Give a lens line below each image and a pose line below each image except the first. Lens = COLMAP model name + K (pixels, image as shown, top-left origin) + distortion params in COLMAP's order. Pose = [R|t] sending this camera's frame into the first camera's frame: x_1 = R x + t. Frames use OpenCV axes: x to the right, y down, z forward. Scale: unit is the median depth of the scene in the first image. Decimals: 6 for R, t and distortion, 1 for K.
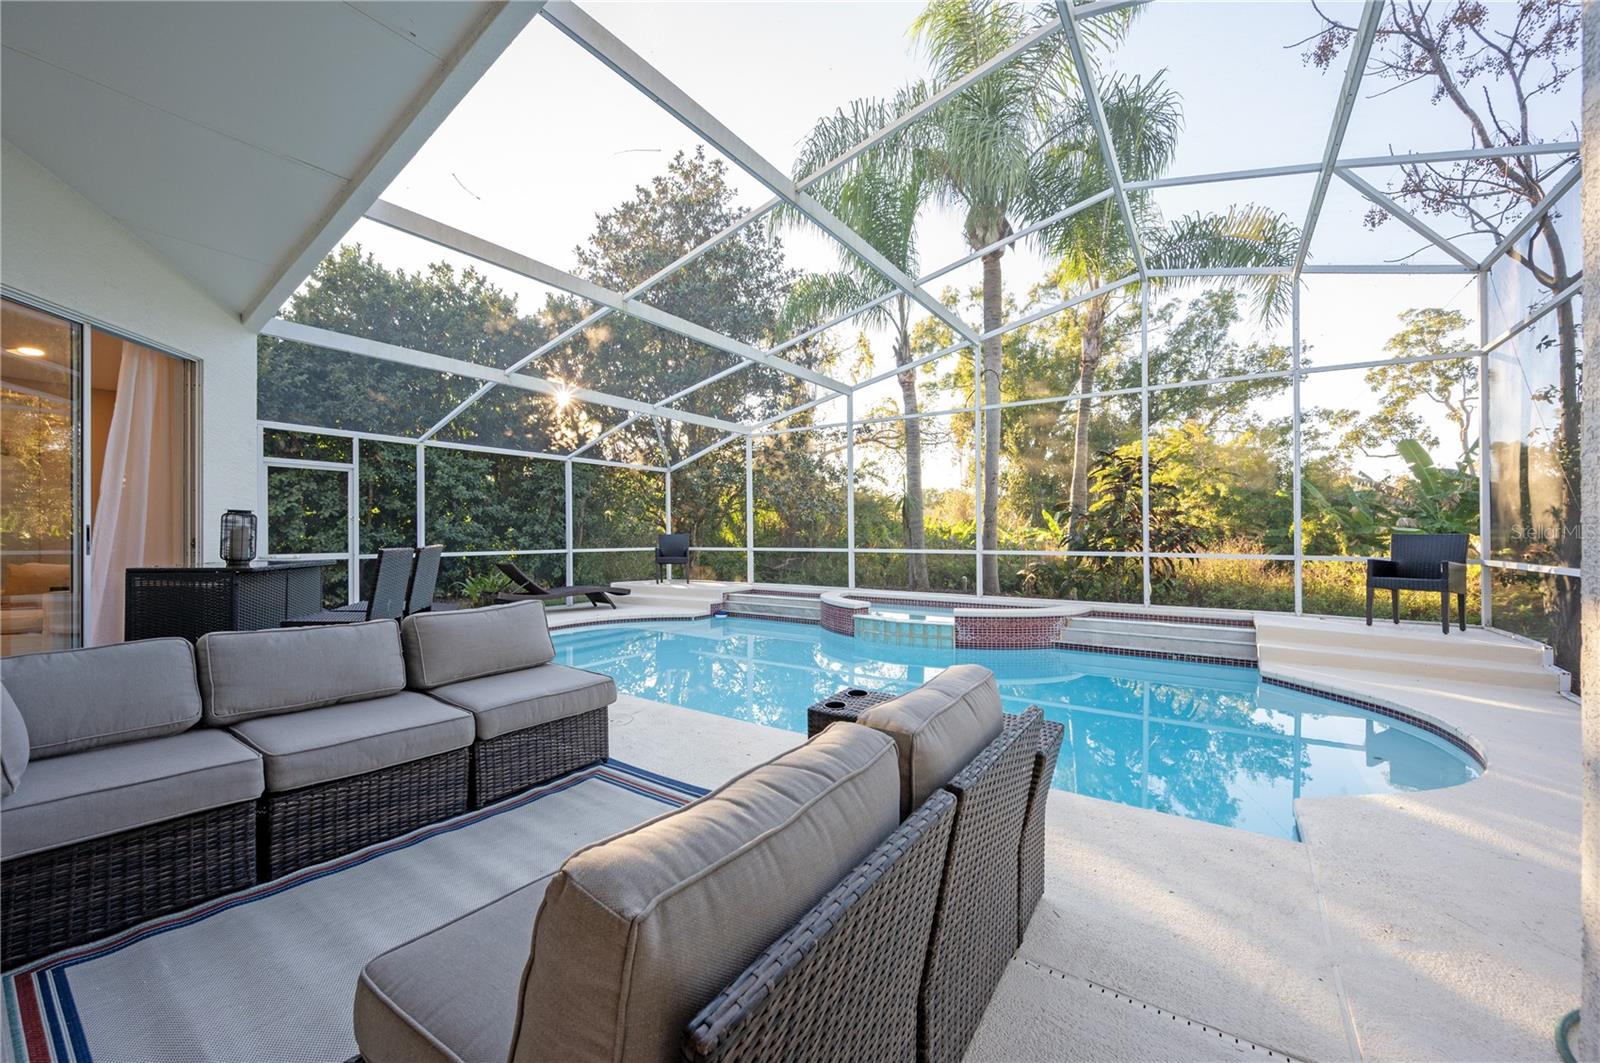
lens RADIAL K [[618.5, 0, 794.6], [0, 618.5, 531.3], [0, 0, 1]] dist [0.000570, 0.000086]
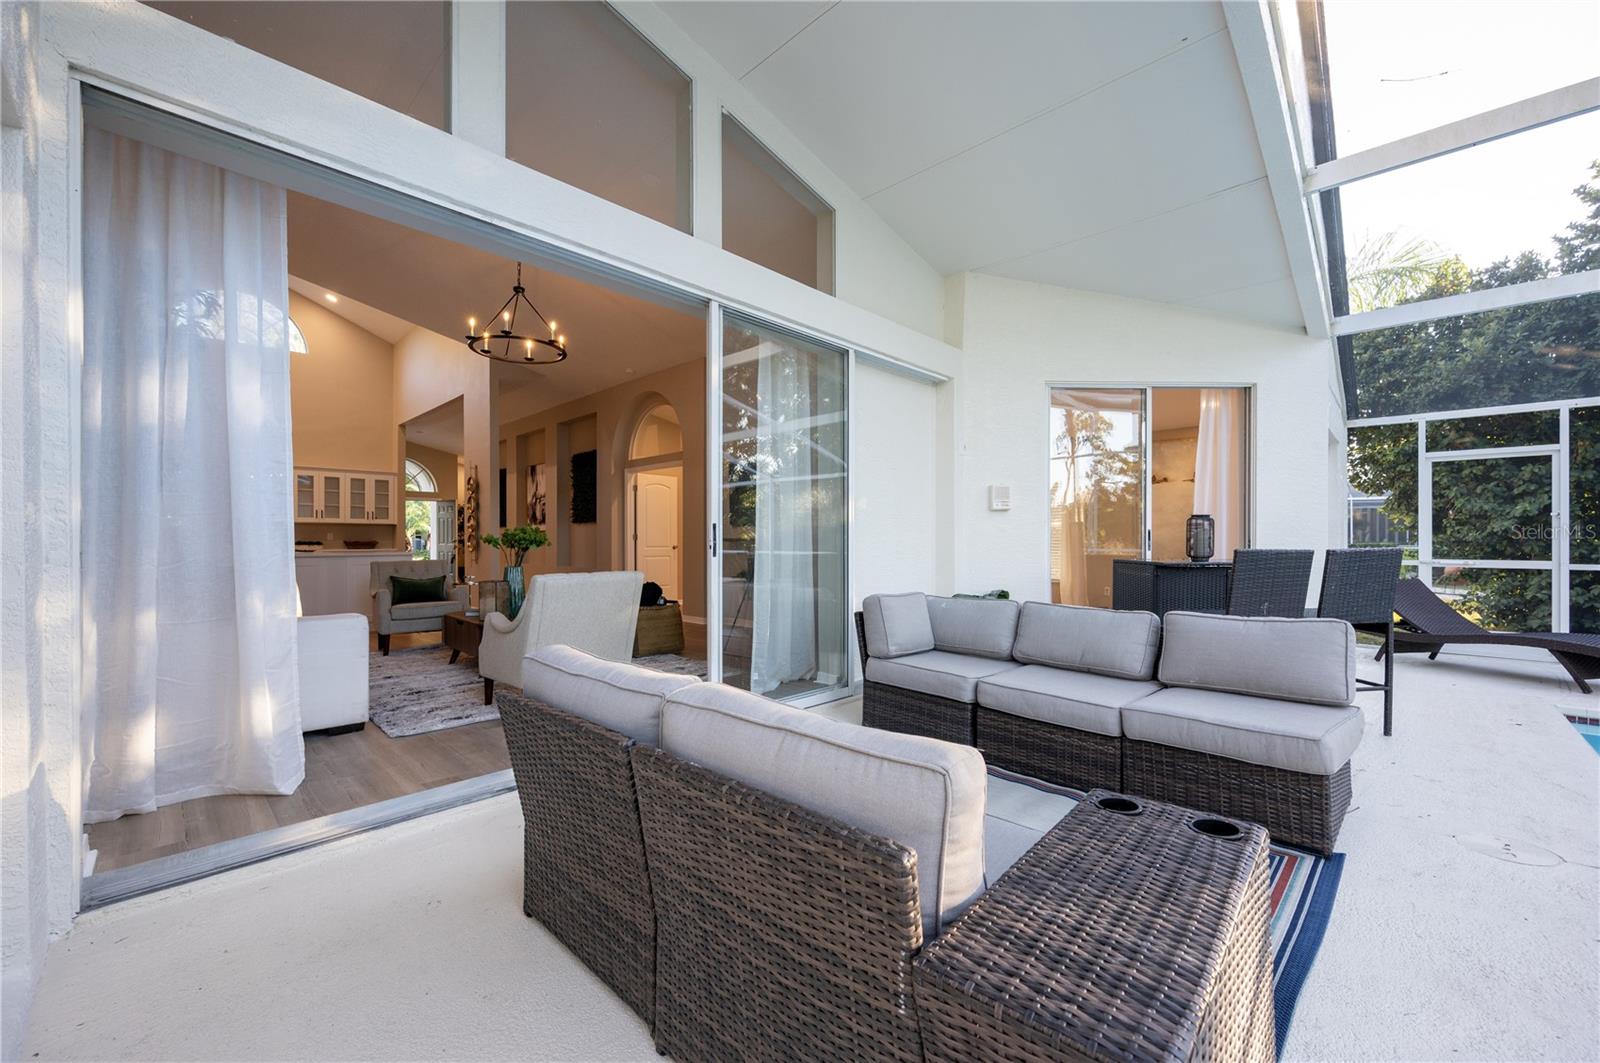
lens RADIAL K [[618.5, 0, 794.2], [0, 618.5, 533.8], [0, 0, 1]] dist [0.000570, 0.000086]
pose [[-0.139906, -0.006077, -0.990146, 0.318420], [0.002999, 0.999974, -0.006561, 0.006985], [0.990160, -0.003887, -0.139884, 0.342714]]
